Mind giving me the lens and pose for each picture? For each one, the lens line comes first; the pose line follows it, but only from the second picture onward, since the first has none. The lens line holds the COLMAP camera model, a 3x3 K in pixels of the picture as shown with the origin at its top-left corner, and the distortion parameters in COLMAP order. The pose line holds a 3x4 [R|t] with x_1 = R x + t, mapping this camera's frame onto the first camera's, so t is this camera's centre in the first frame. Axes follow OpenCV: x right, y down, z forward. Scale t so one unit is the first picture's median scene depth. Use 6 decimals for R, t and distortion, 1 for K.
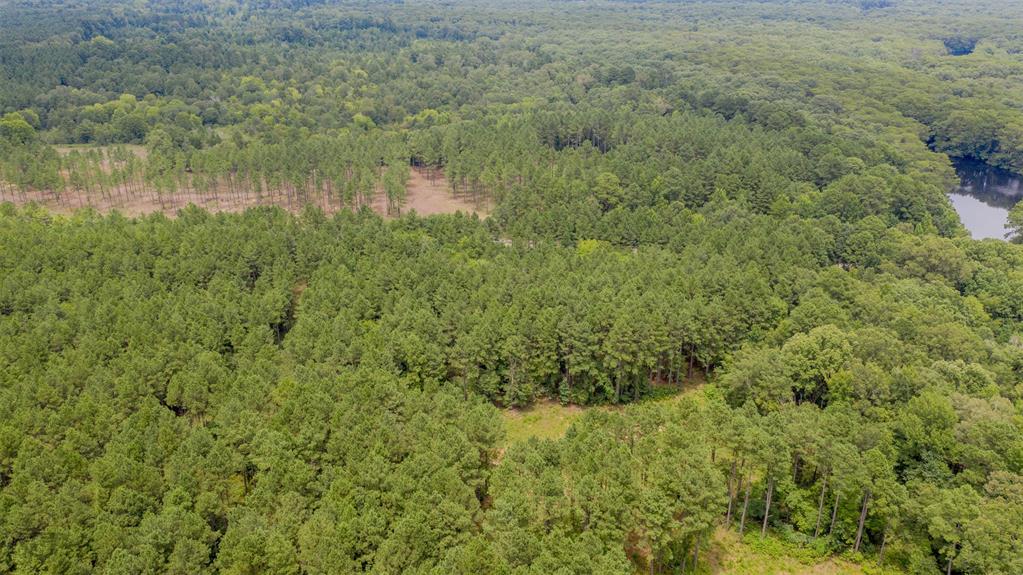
lens RADIAL K [[802.8, 0, 511.5], [0, 802.8, 287.5], [0, 0, 1]] dist [-0.017352, 0.005341]
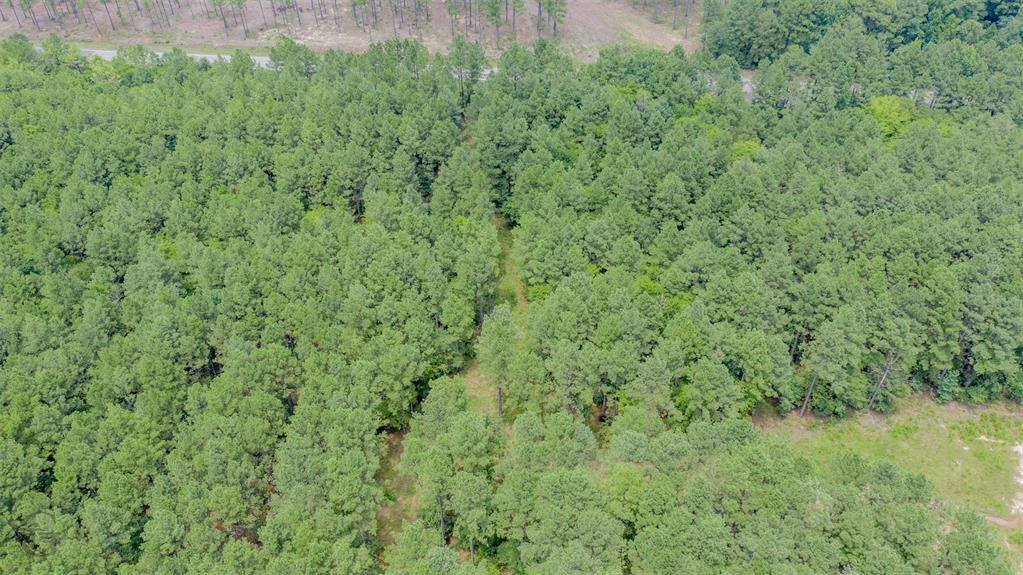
lens RADIAL K [[802.8, 0, 511.5], [0, 802.8, 287.5], [0, 0, 1]] dist [-0.017352, 0.005341]
pose [[0.999932, -0.011685, 0.000387, -0.229414], [0.010973, 0.949442, 0.313751, -0.125337], [-0.004034, -0.313725, 0.949505, 0.305102]]
